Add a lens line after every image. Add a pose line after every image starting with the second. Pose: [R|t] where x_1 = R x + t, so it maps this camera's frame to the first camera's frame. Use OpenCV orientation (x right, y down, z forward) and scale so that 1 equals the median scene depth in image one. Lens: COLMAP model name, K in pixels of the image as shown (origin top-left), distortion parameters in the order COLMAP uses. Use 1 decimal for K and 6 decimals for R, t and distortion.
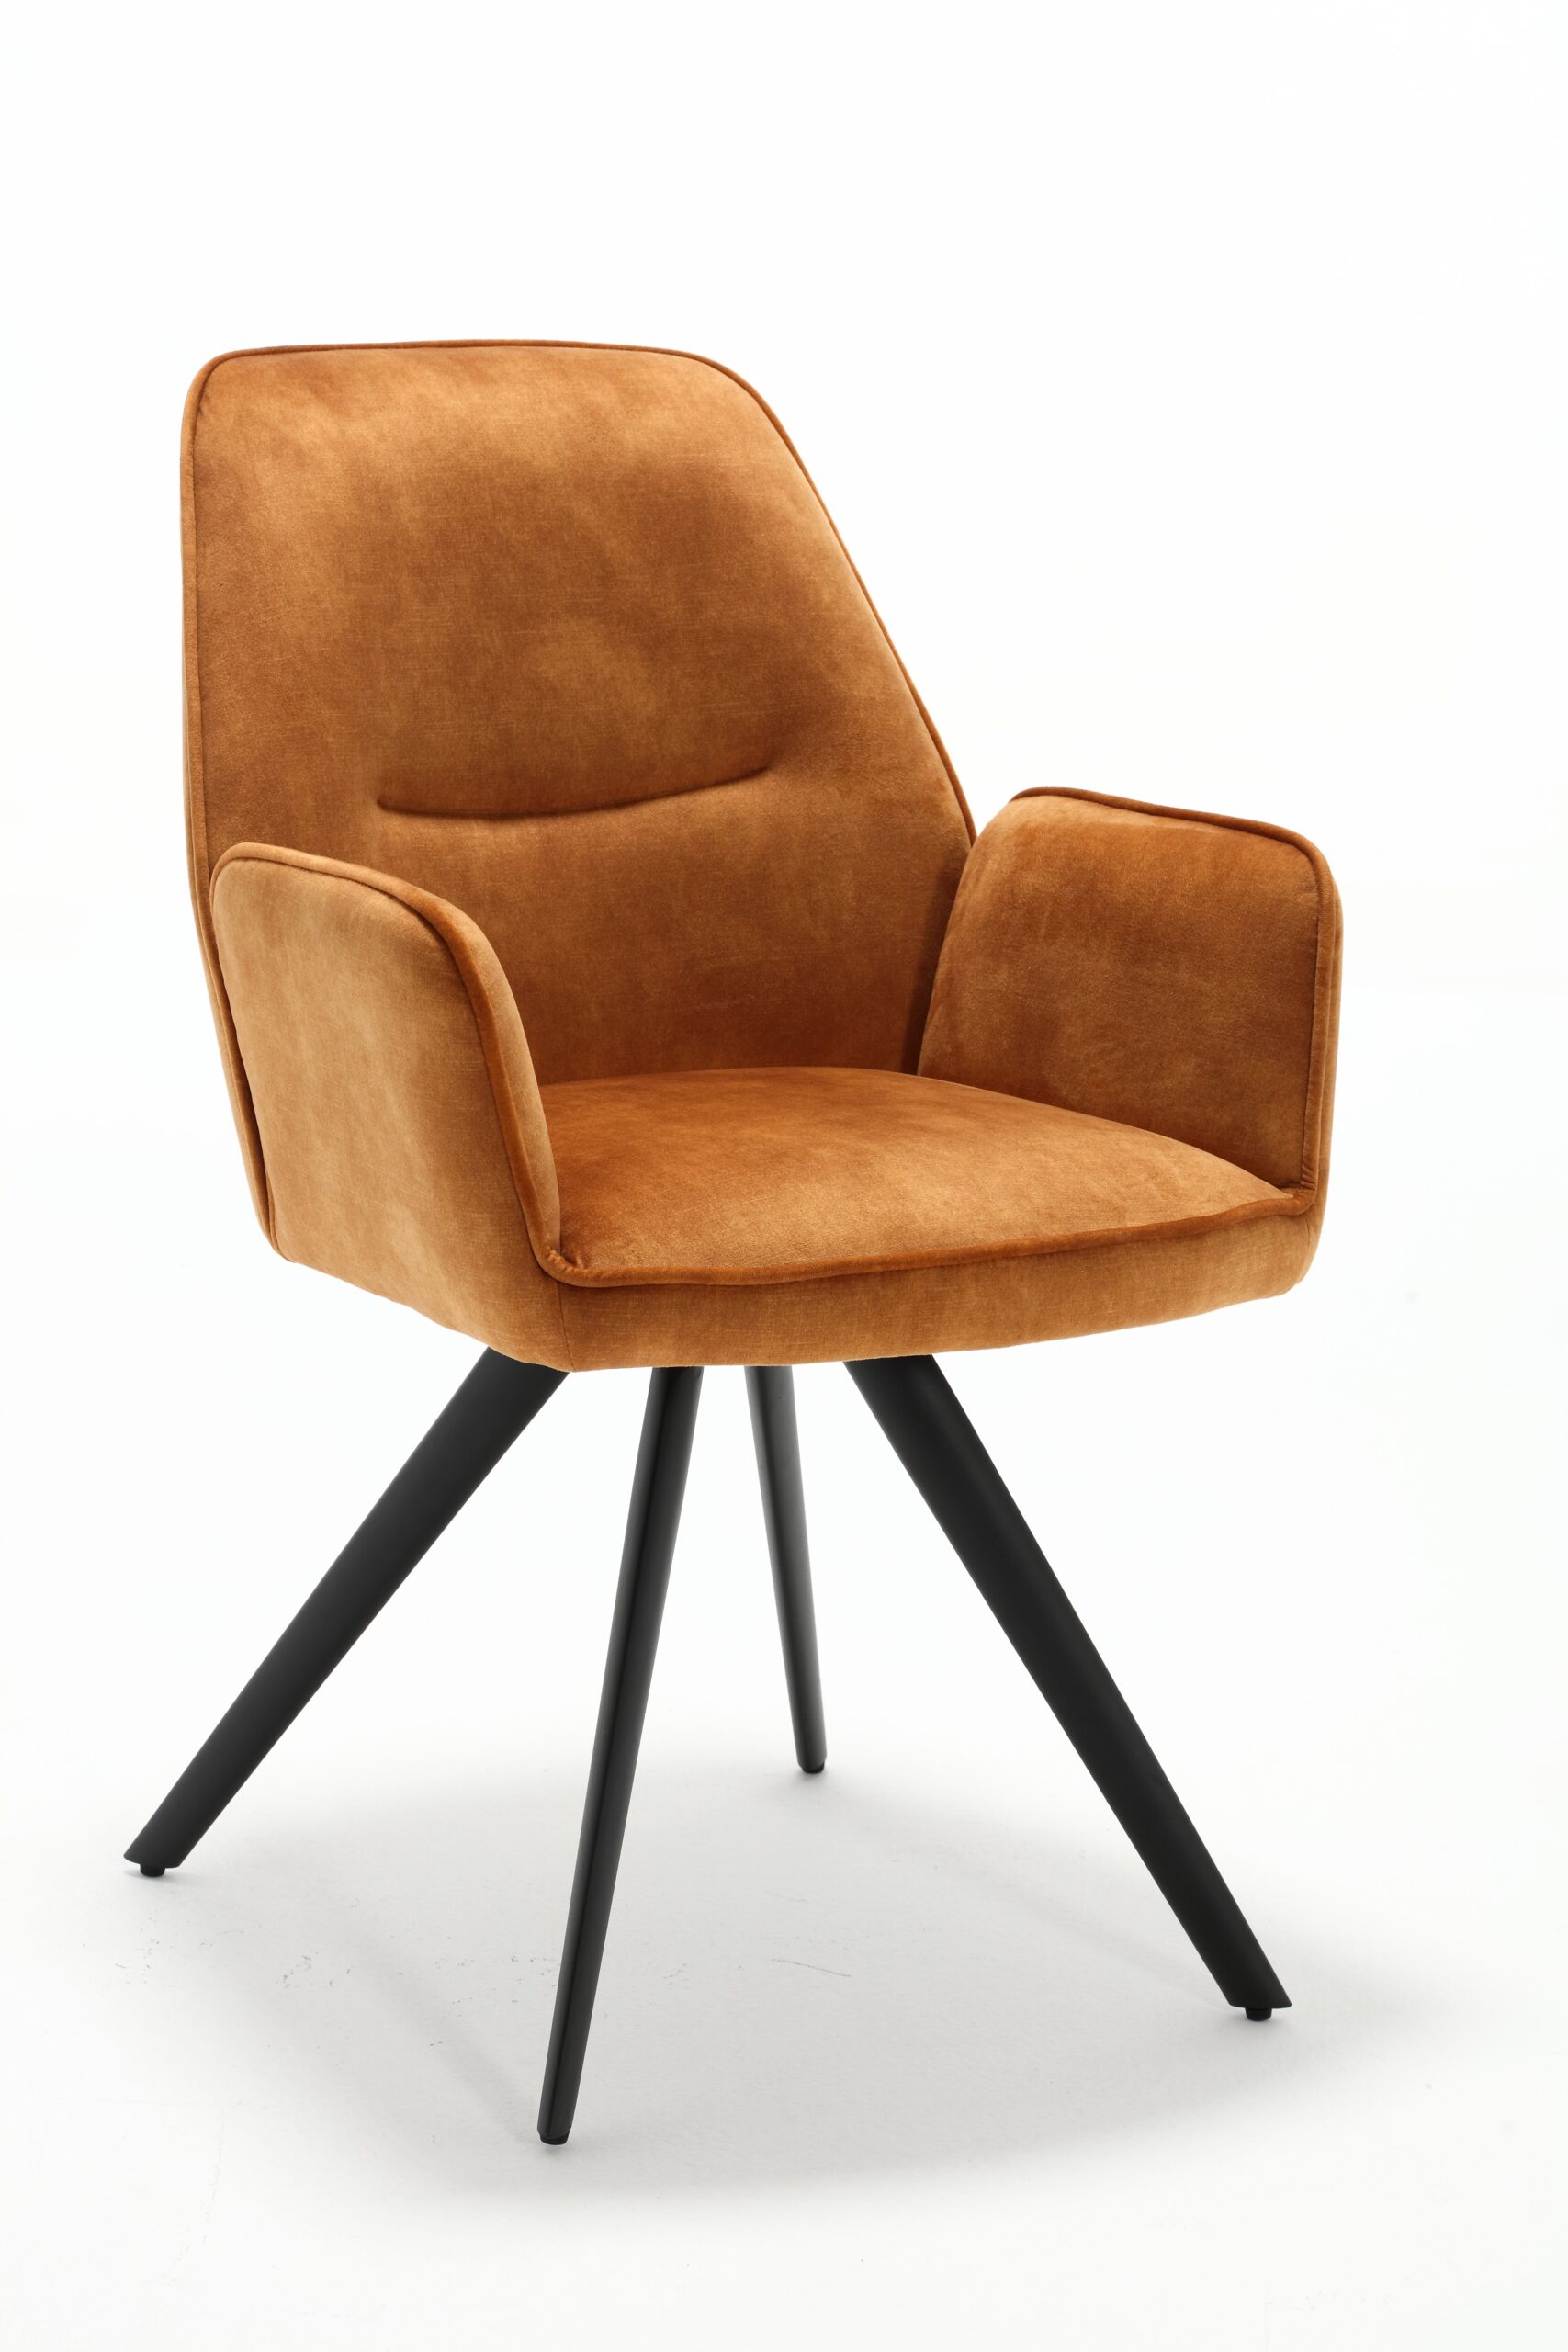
lens RADIAL K [[6062.0, 0, 784.0], [0, 6062.0, 1176.0], [0, 0, 1]] dist [0.503766, -0.152335]
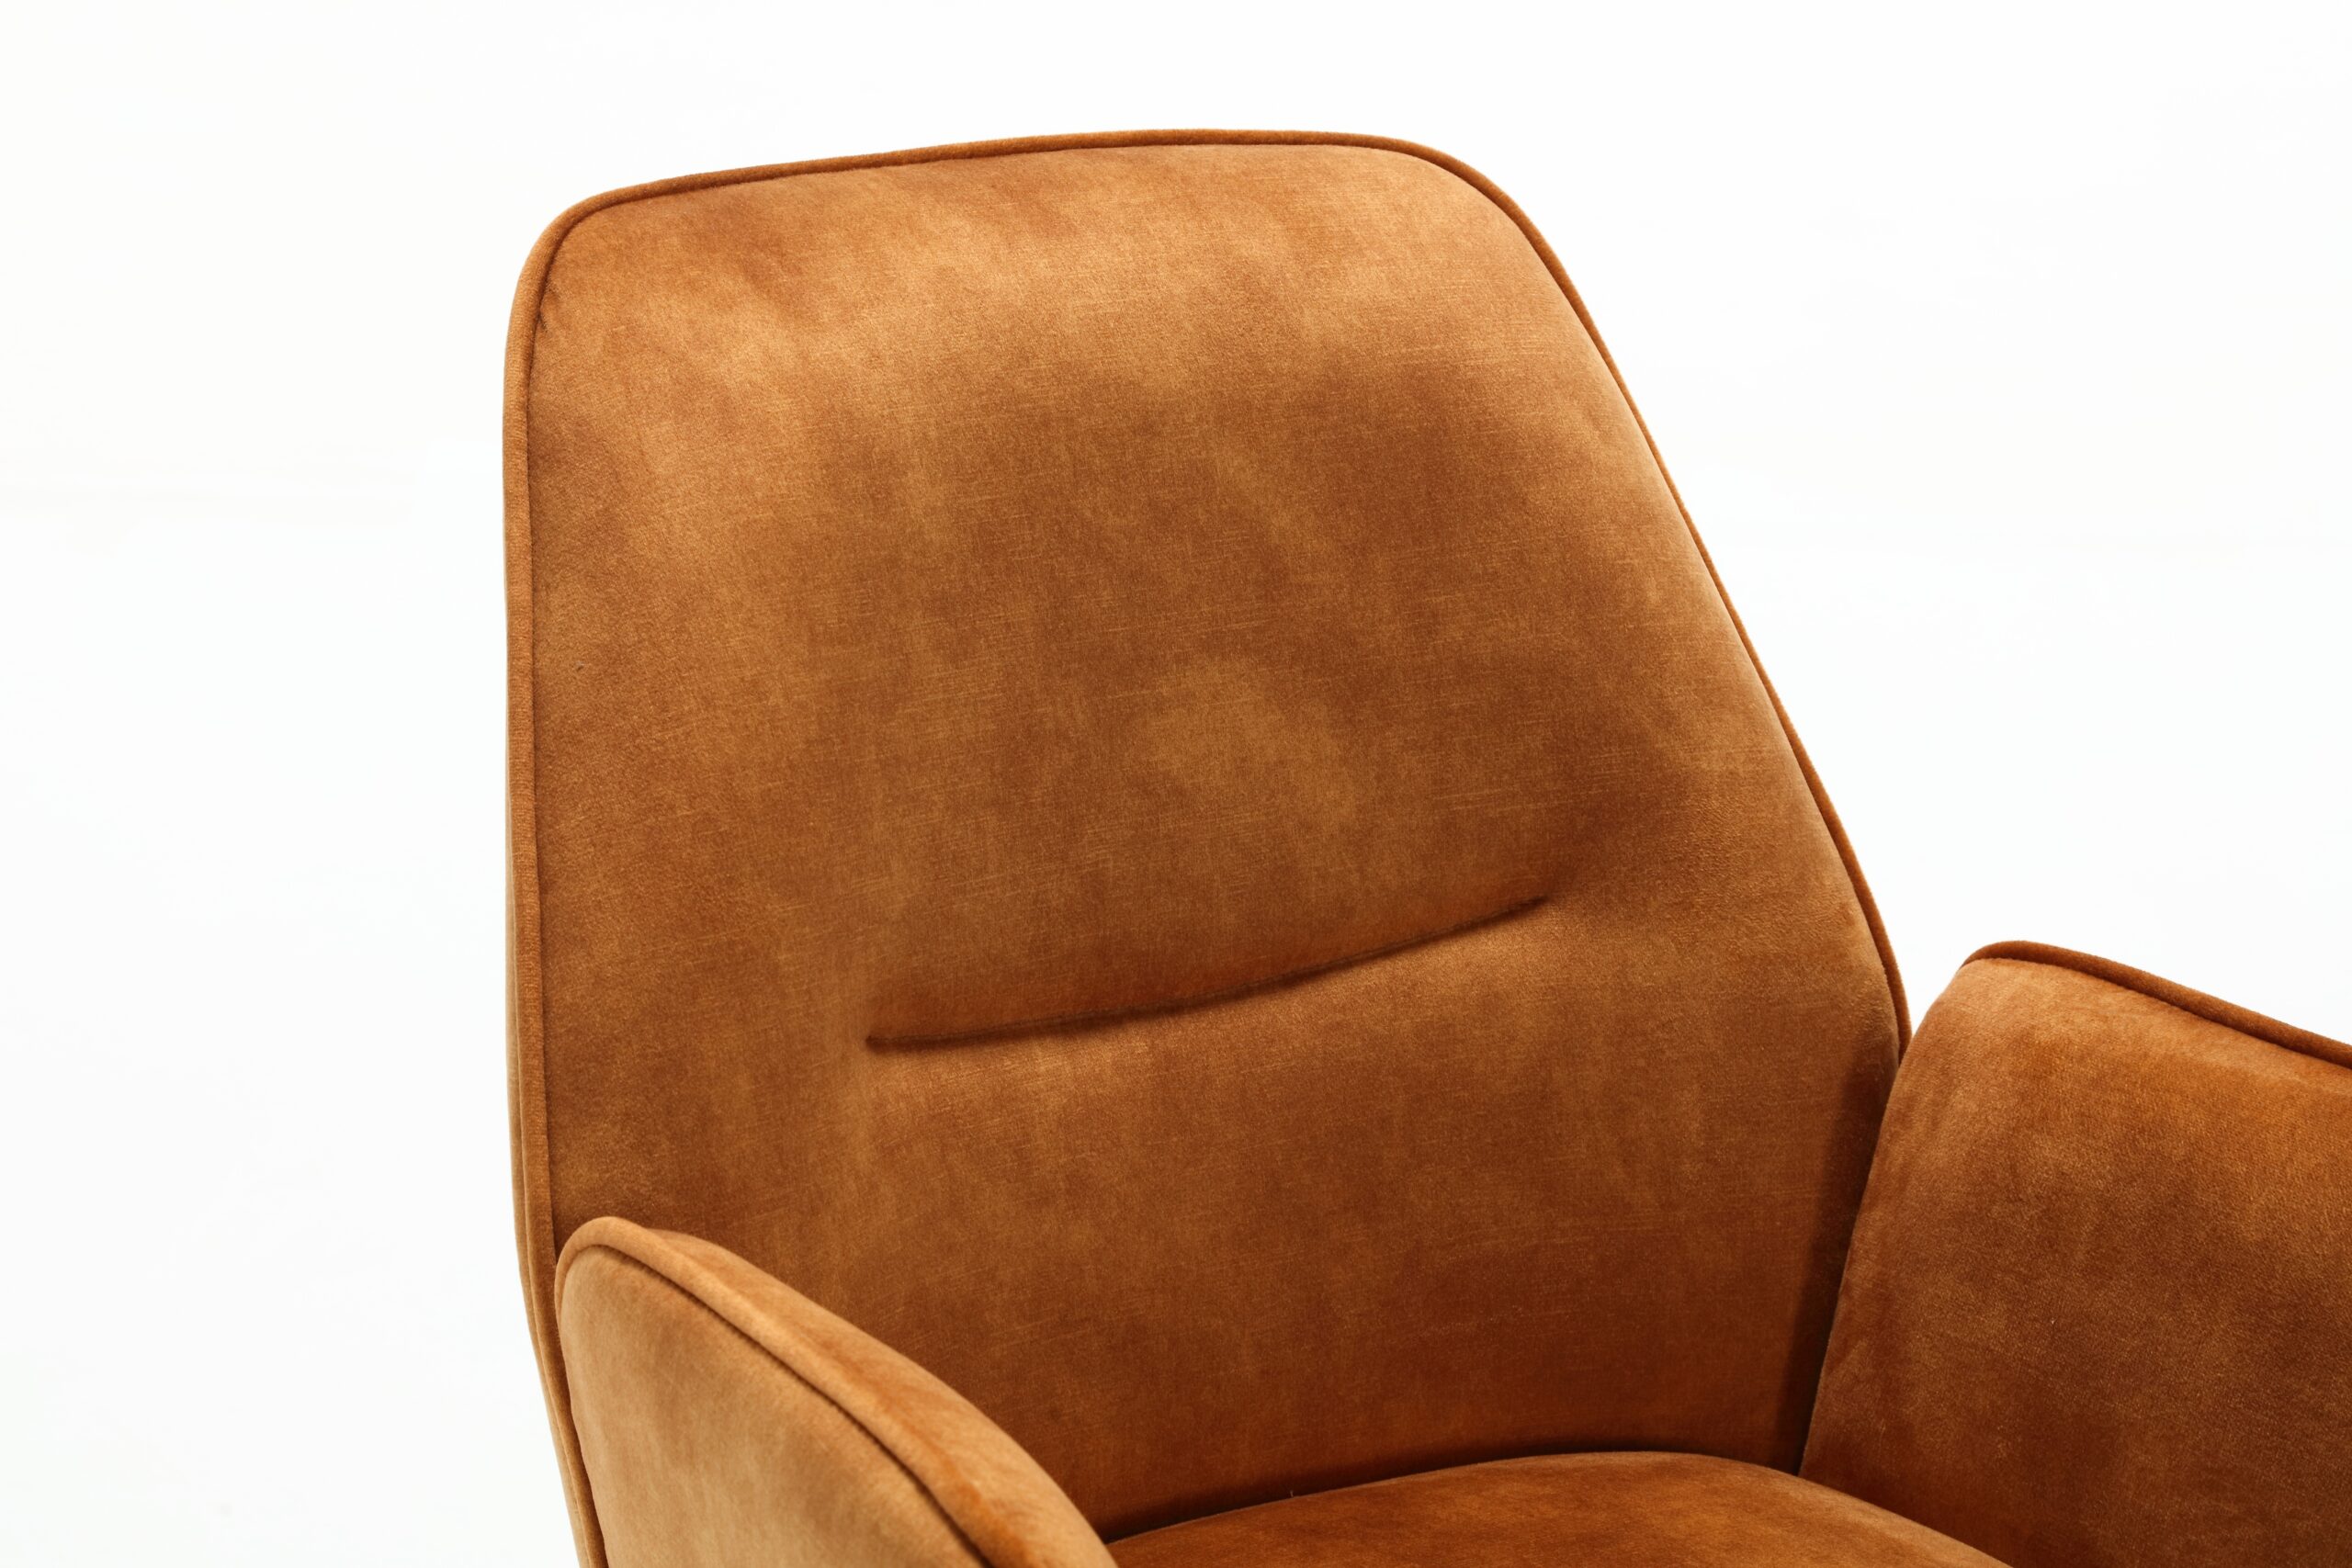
lens RADIAL K [[5502.8, 0, 1176.0], [0, 5502.8, 784.0], [0, 0, 1]] dist [0.387142, 0.364646]
pose [[0.999912, 0.003621, 0.012740, -0.044558], [-0.004741, 0.996019, 0.089013, -0.125510], [-0.012367, -0.089066, 0.995949, 0.500728]]
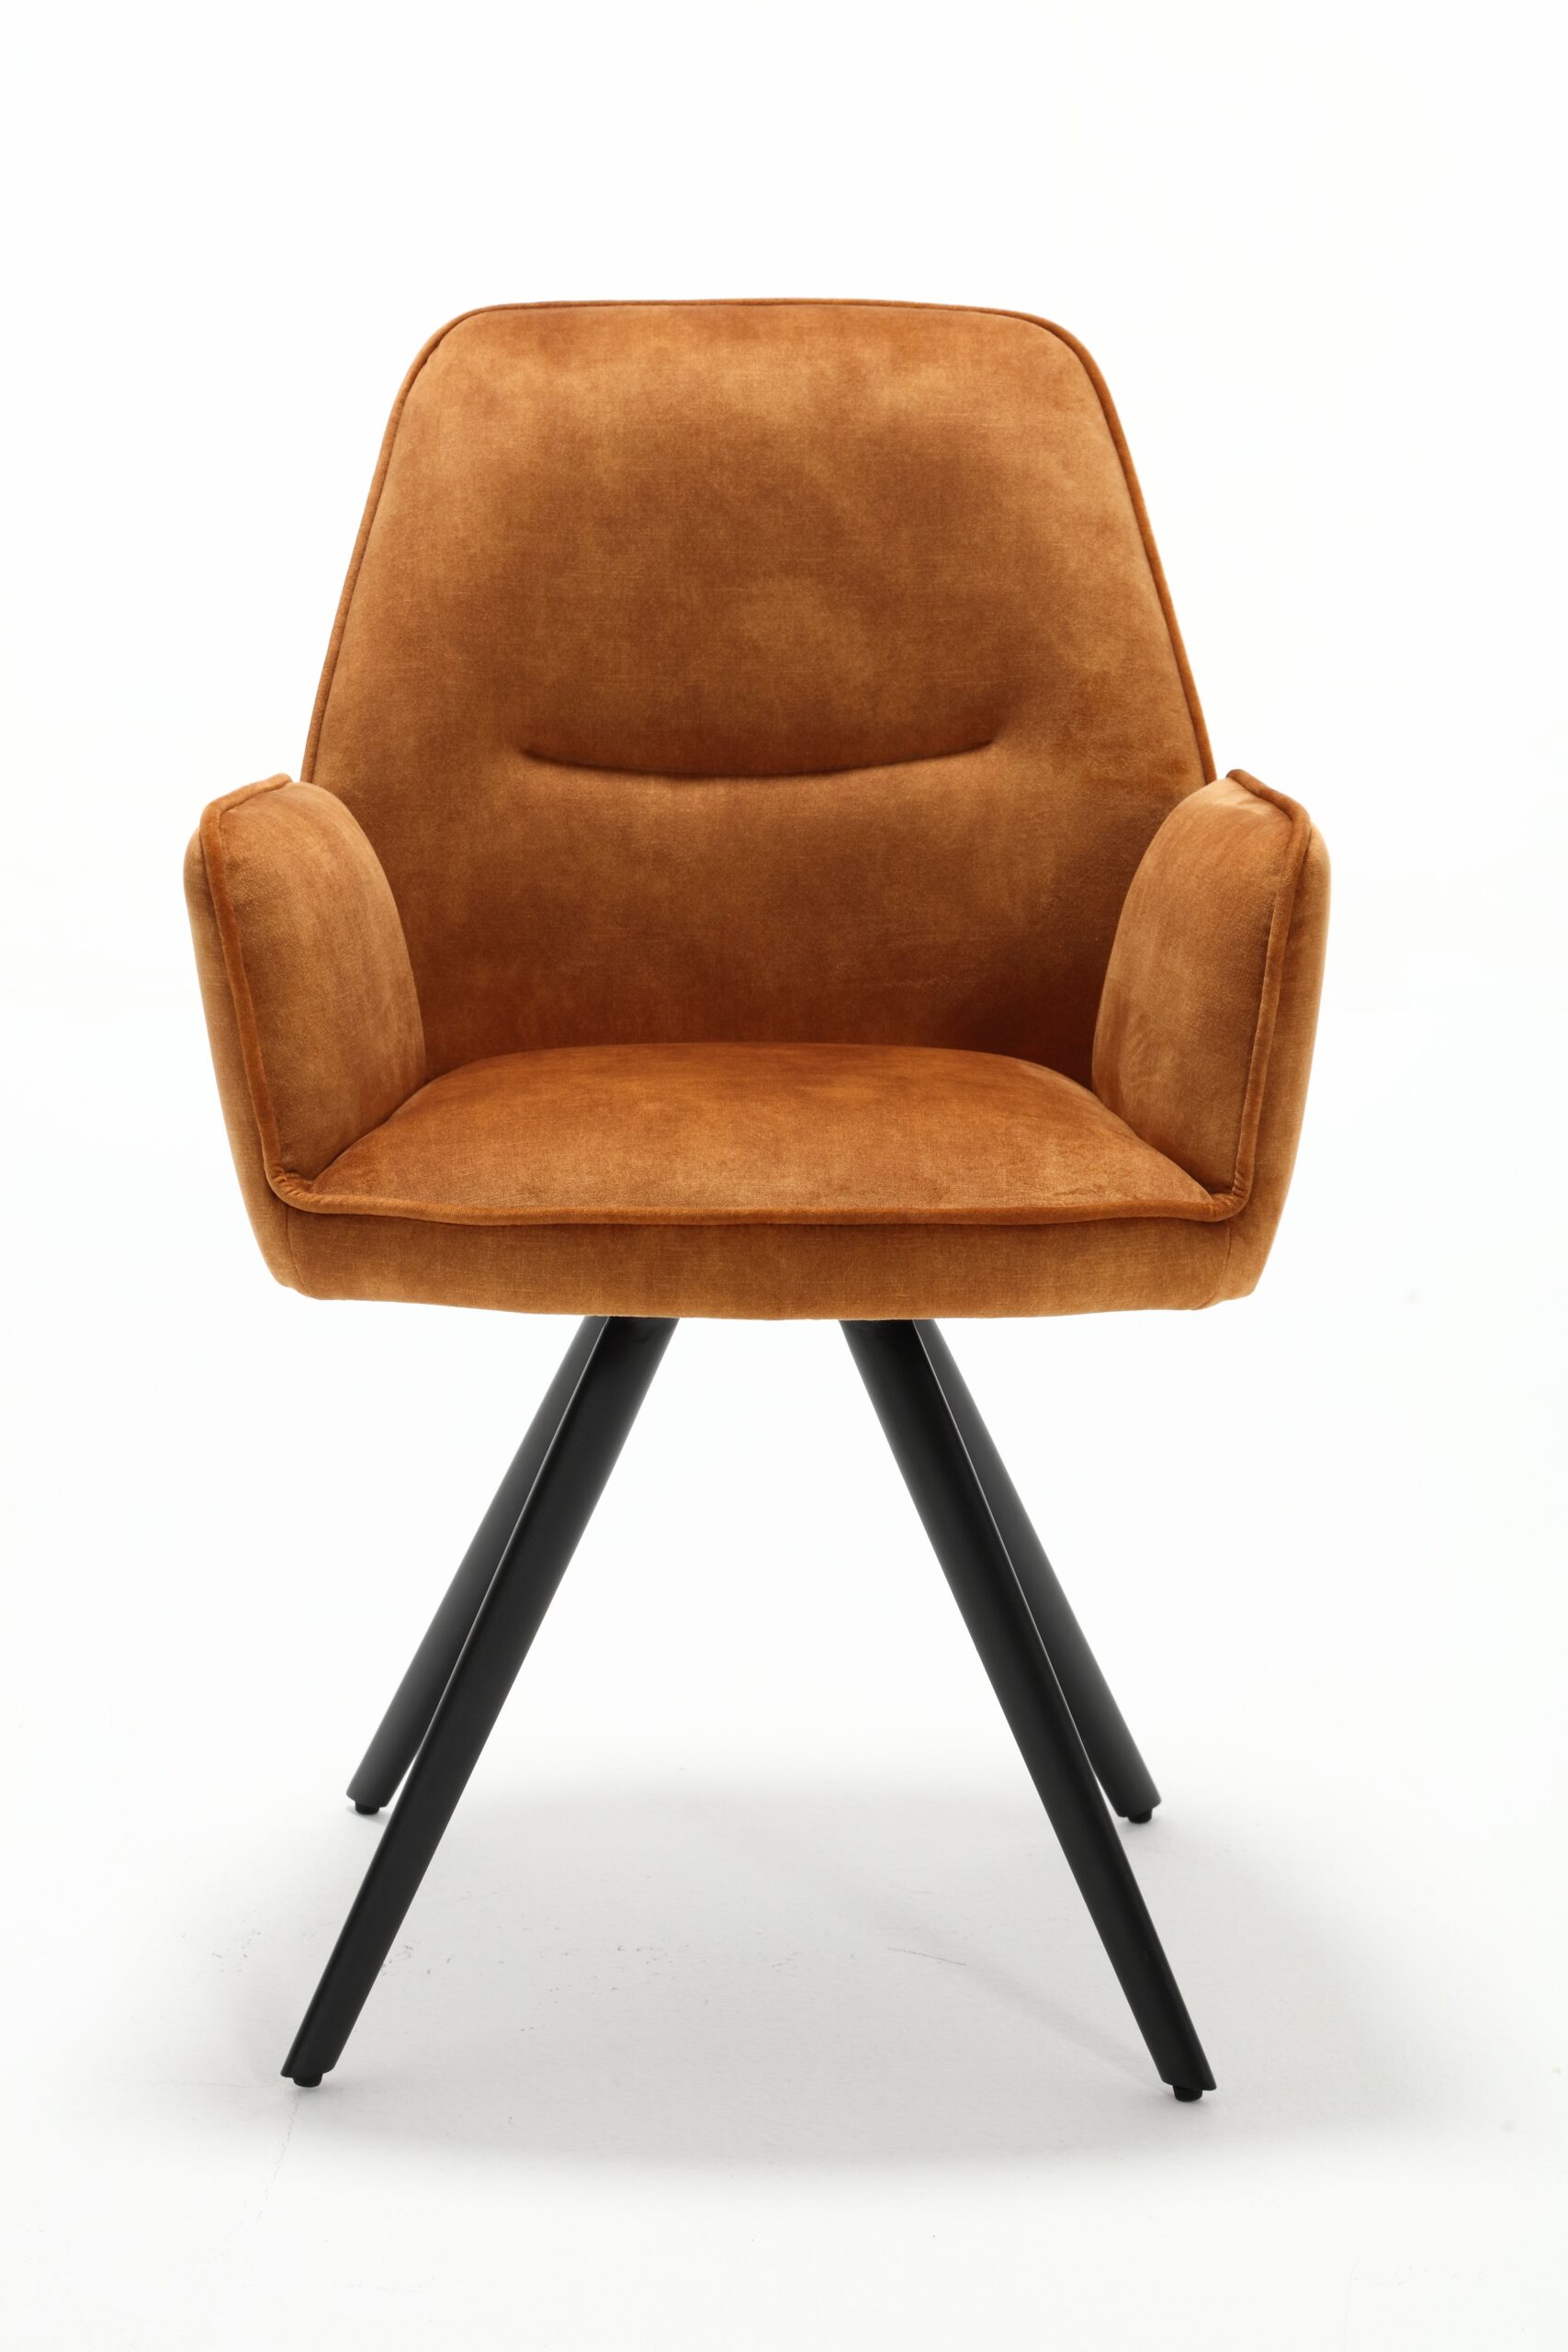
lens RADIAL K [[6215.9, 0, 784.0], [0, 6215.9, 1176.0], [0, 0, 1]] dist [0.510628, -0.304950]
pose [[0.852776, 0.070234, -0.517534, 0.490372], [-0.088089, 0.996063, -0.009977, 0.013883], [0.514795, 0.054097, 0.855605, 0.150726]]
